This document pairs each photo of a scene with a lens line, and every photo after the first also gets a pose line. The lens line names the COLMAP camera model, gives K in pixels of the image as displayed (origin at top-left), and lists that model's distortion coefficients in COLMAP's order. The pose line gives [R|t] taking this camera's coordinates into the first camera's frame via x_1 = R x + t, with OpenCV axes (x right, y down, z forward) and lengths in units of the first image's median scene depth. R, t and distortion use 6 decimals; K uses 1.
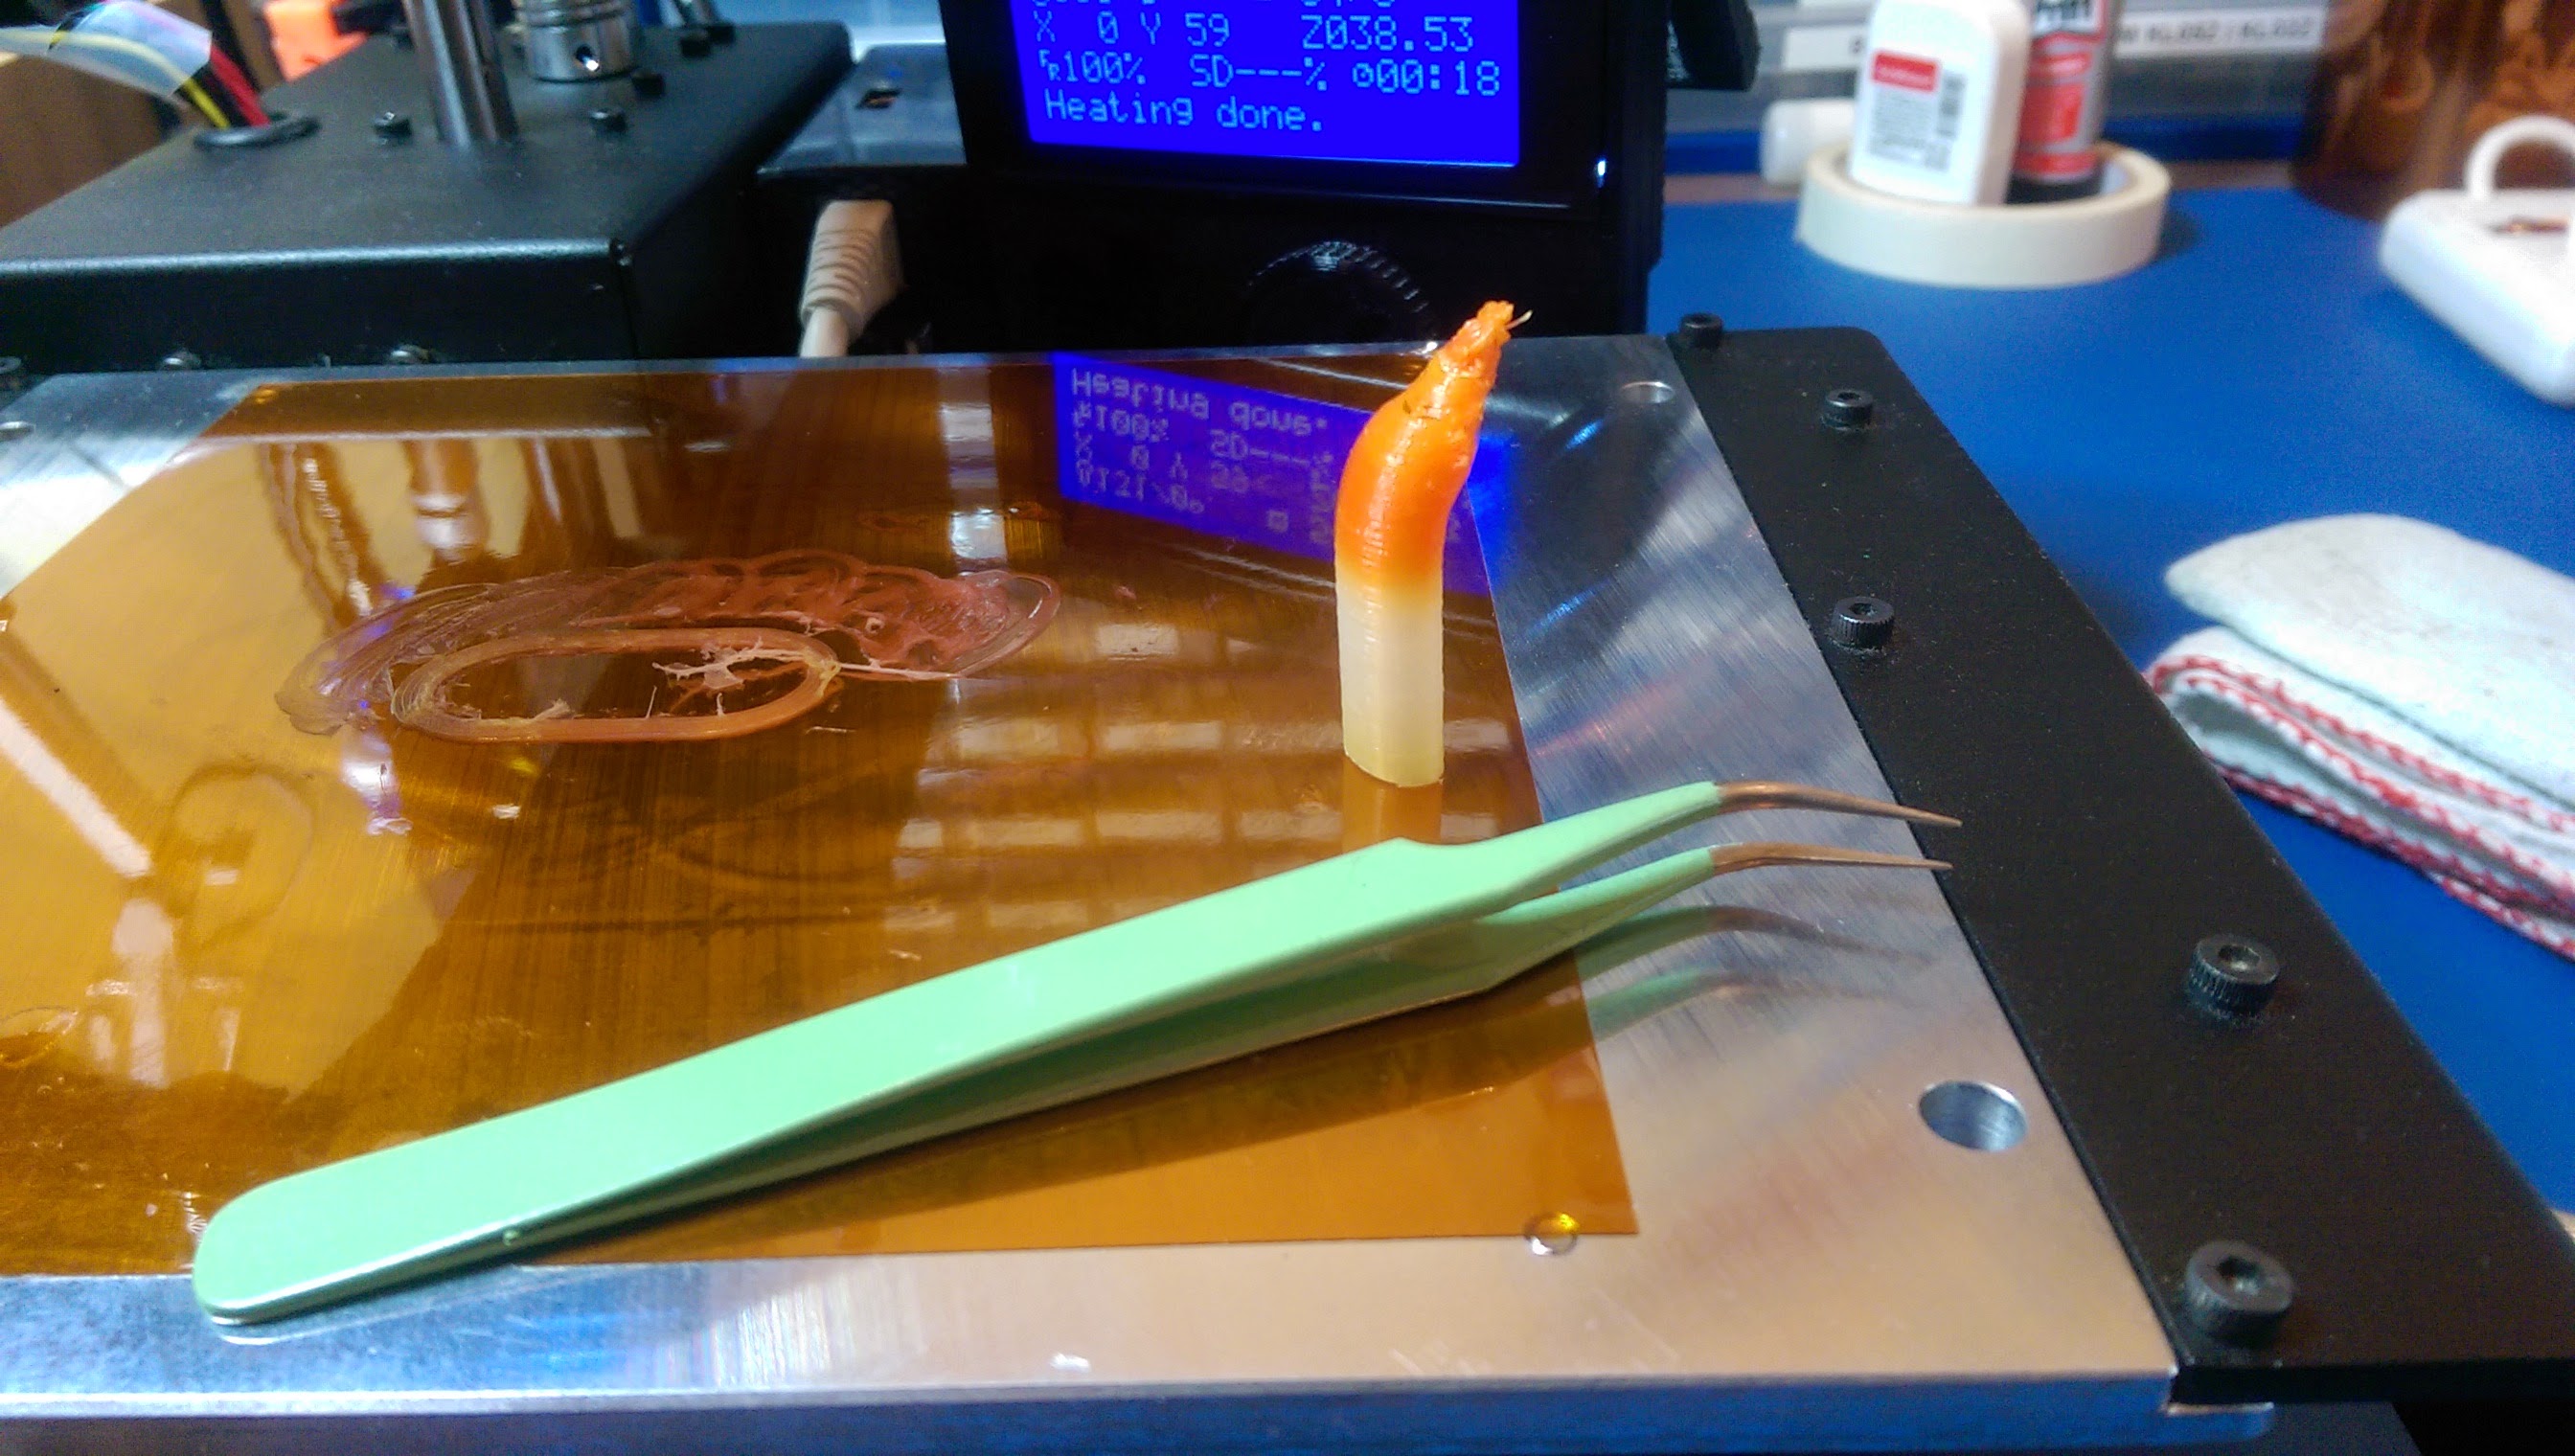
lens RADIAL K [[1915.2, 0, 1287.5], [0, 1915.2, 728.0], [0, 0, 1]] dist [0.076863, -0.143830]
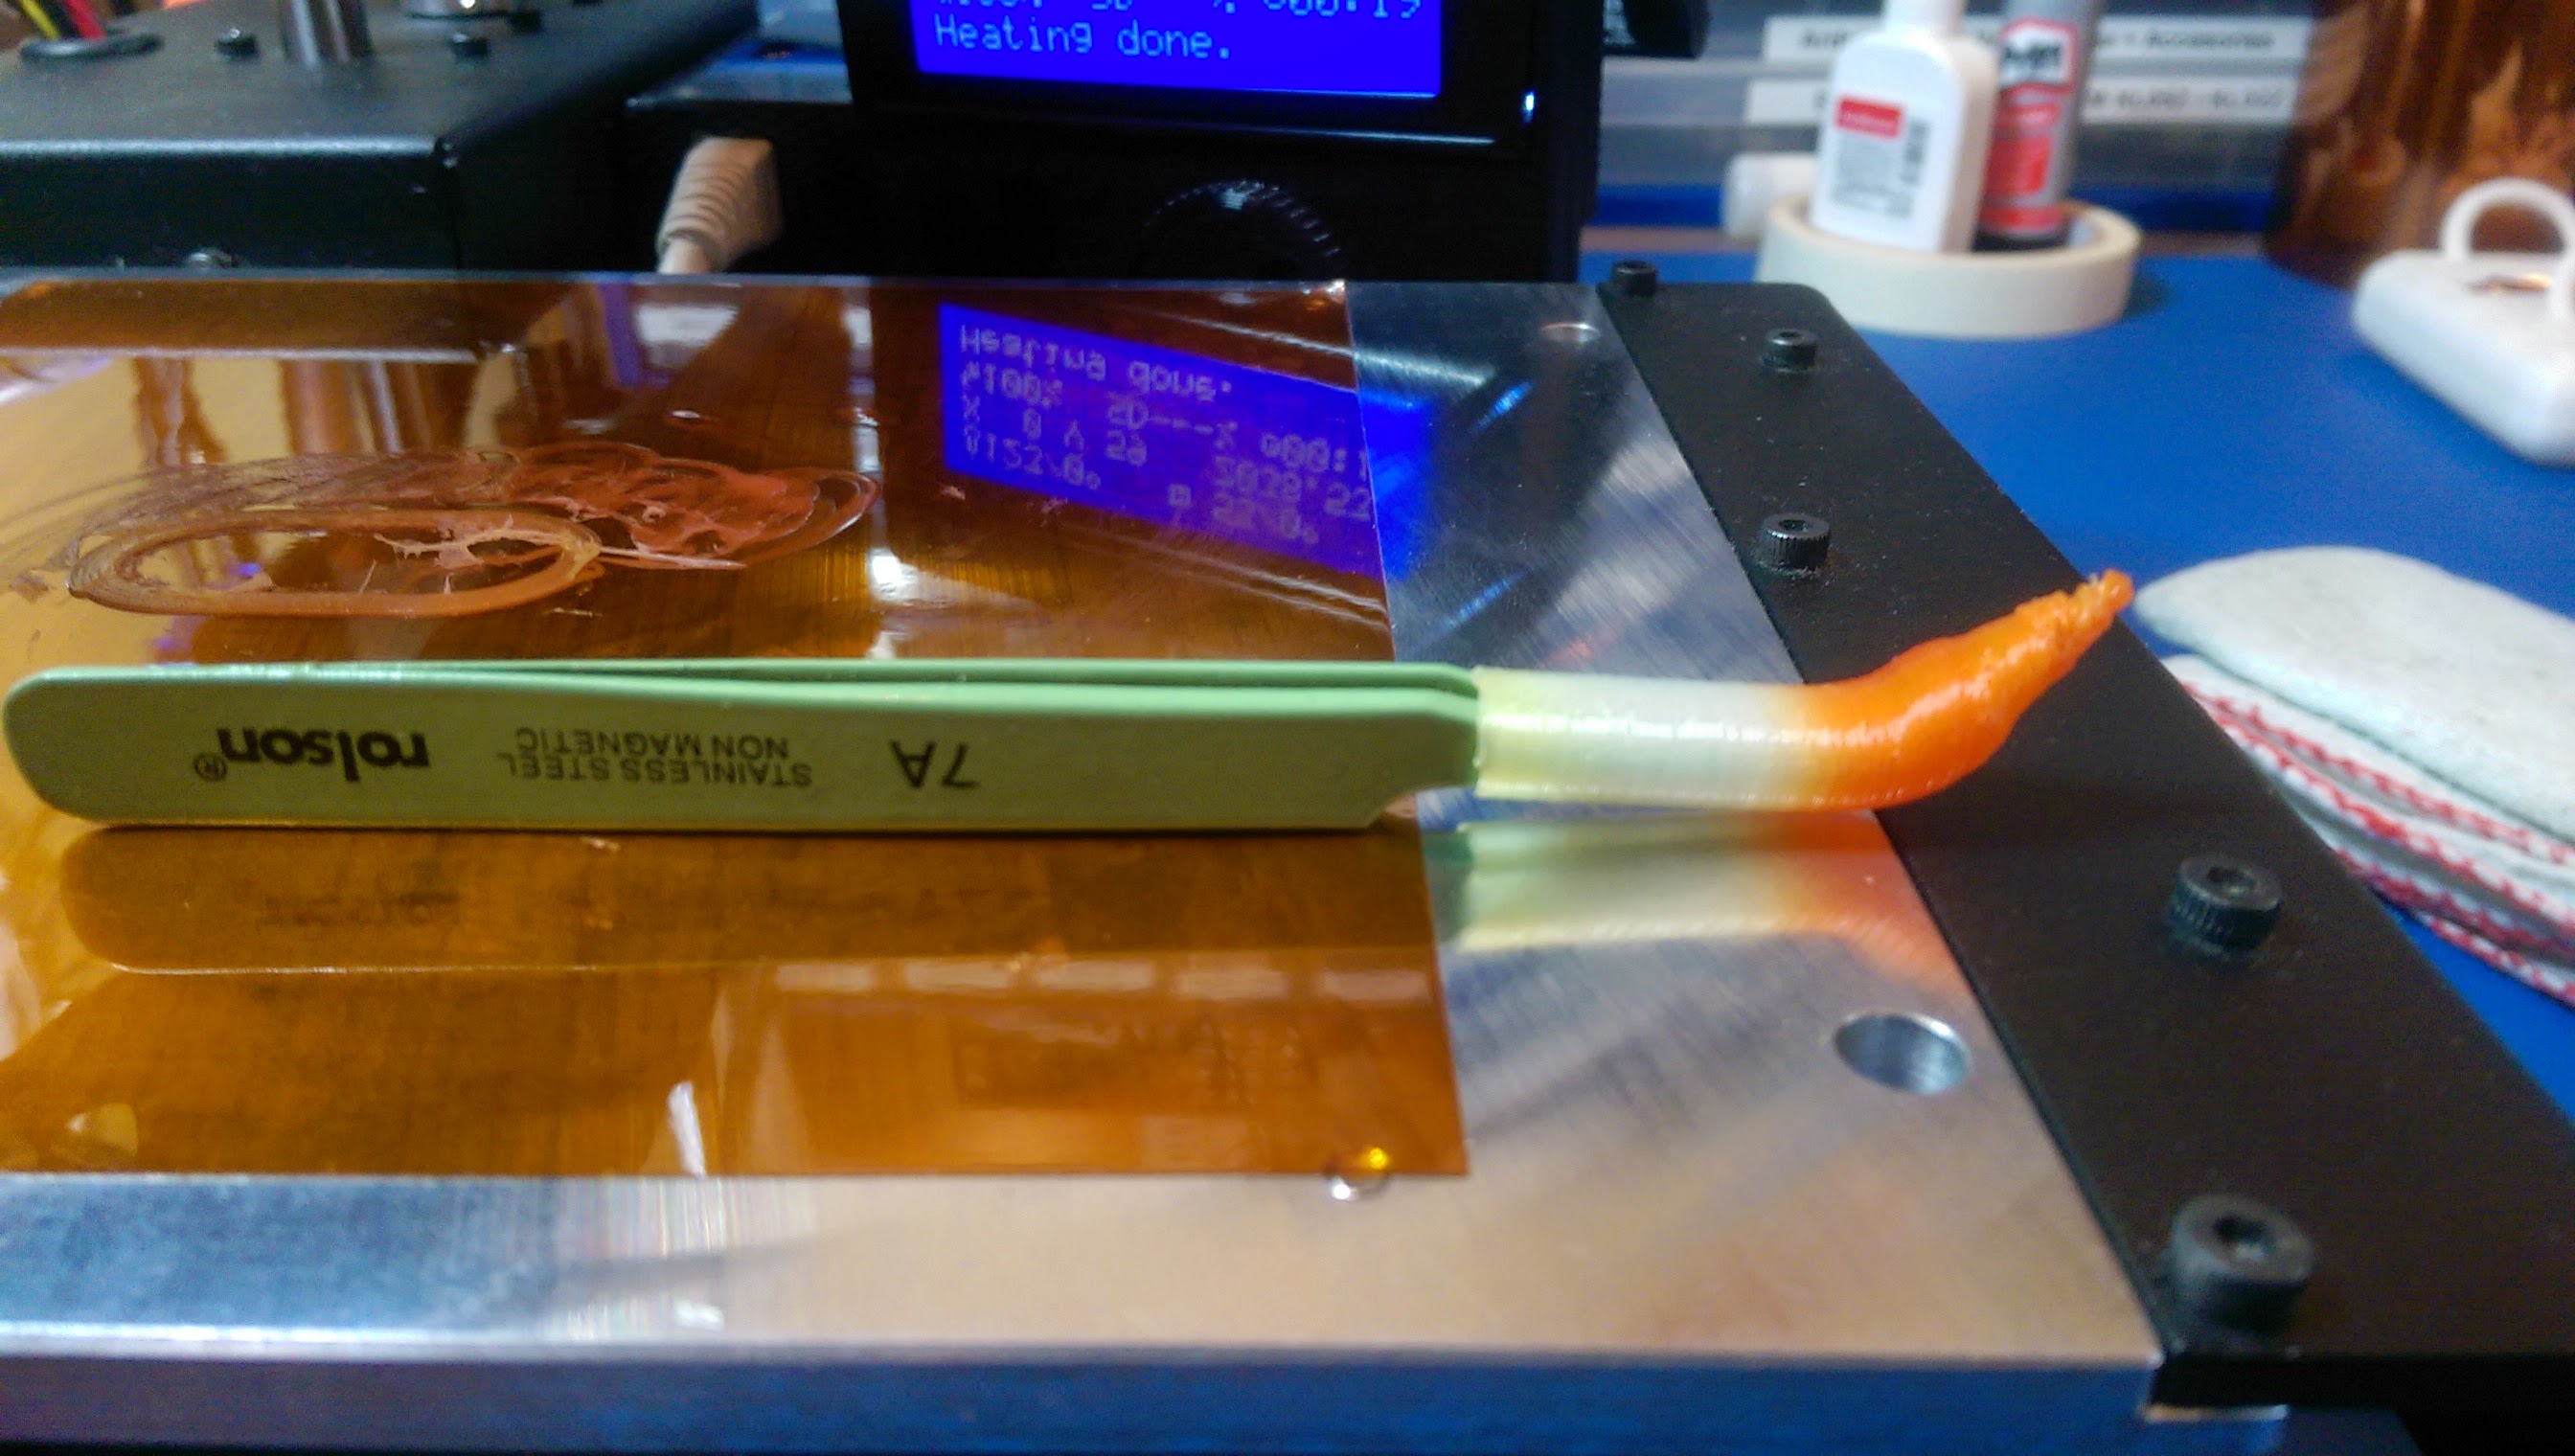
lens RADIAL K [[1915.2, 0, 1287.5], [0, 1915.2, 728.0], [0, 0, 1]] dist [0.076863, -0.143830]
pose [[0.999394, 0.030798, 0.016246, 0.037897], [-0.029931, 0.998241, -0.051183, 0.051612], [-0.017794, 0.050665, 0.998557, 0.091530]]
